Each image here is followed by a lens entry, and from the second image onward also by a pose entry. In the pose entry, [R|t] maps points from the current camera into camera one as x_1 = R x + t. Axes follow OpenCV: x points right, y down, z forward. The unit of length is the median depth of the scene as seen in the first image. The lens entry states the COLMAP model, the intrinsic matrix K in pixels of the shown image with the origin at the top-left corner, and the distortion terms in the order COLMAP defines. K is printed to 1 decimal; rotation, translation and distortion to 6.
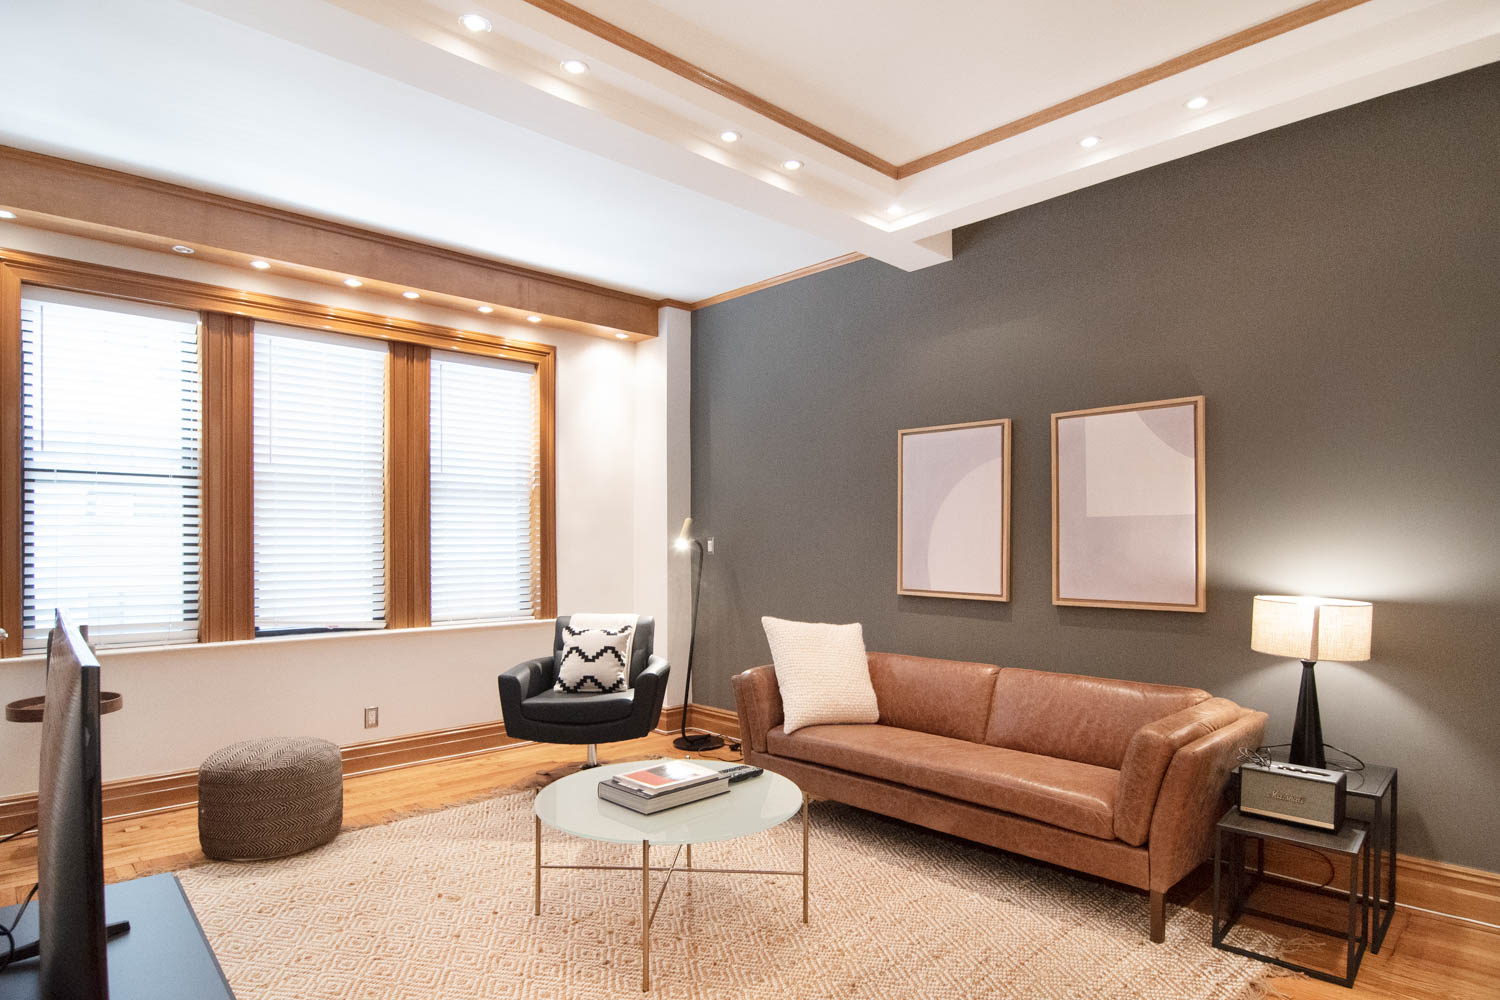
lens RADIAL K [[822.5, 0, 660.0], [0, 822.5, 552.5], [0, 0, 1]] dist [-0.001740, -0.014116]
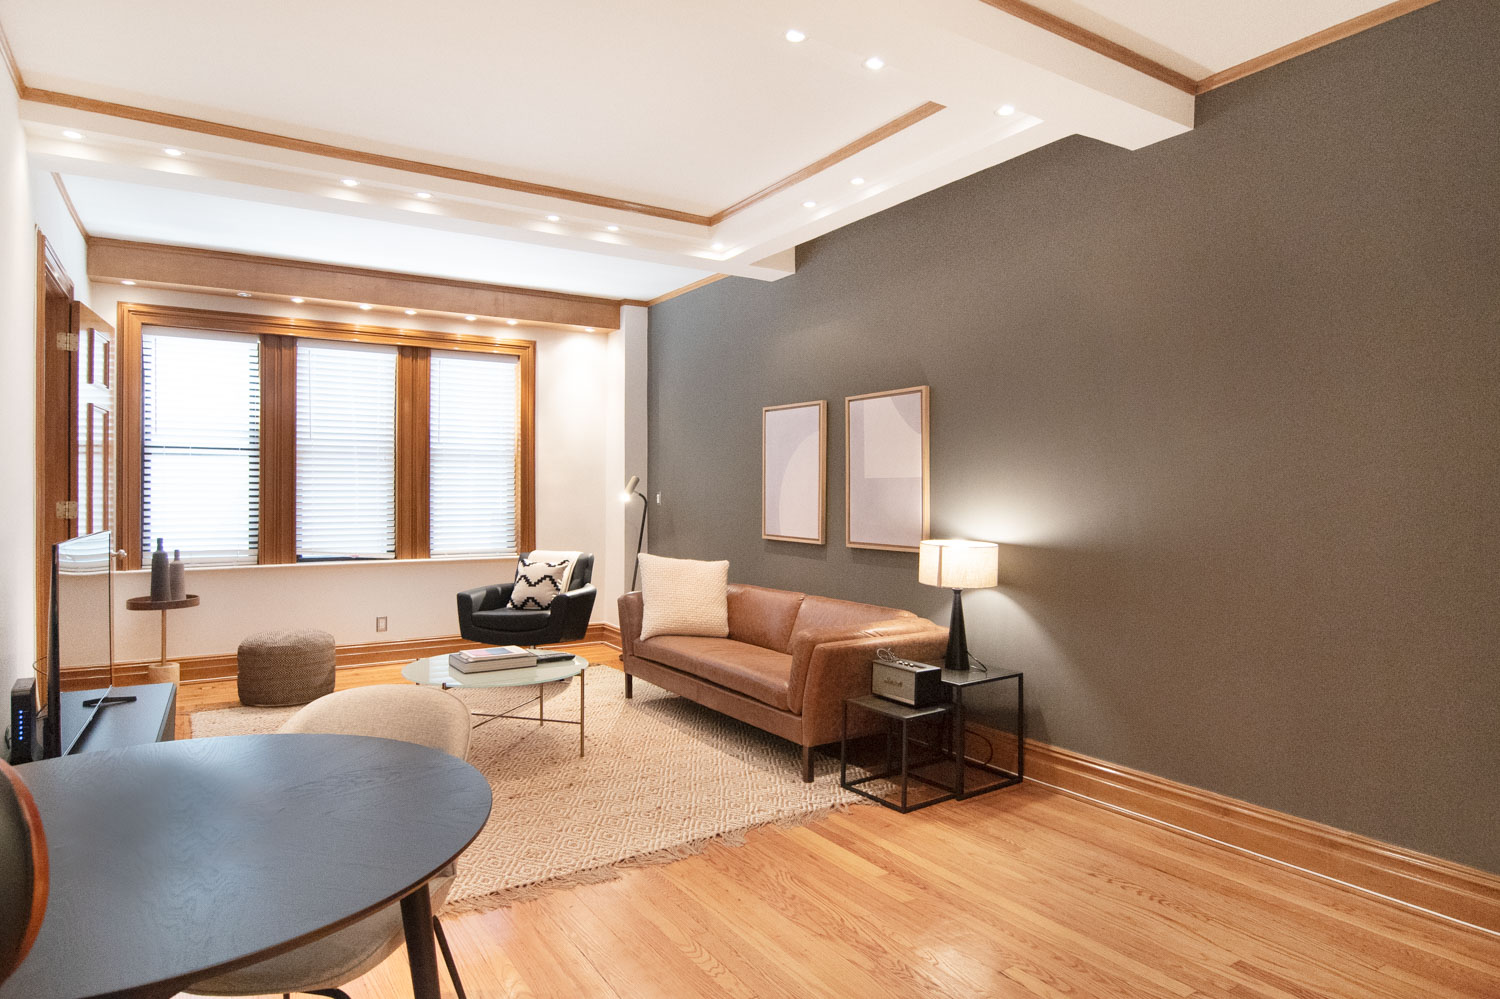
lens RADIAL K [[816.1, 0, 645.0], [0, 816.1, 495.6], [0, 0, 1]] dist [-0.002820, -0.000685]
pose [[0.981875, 0.004378, -0.189477, 0.367369], [-0.006085, 0.999946, -0.008427, -0.002702], [0.189430, 0.009427, 0.981849, -0.269437]]
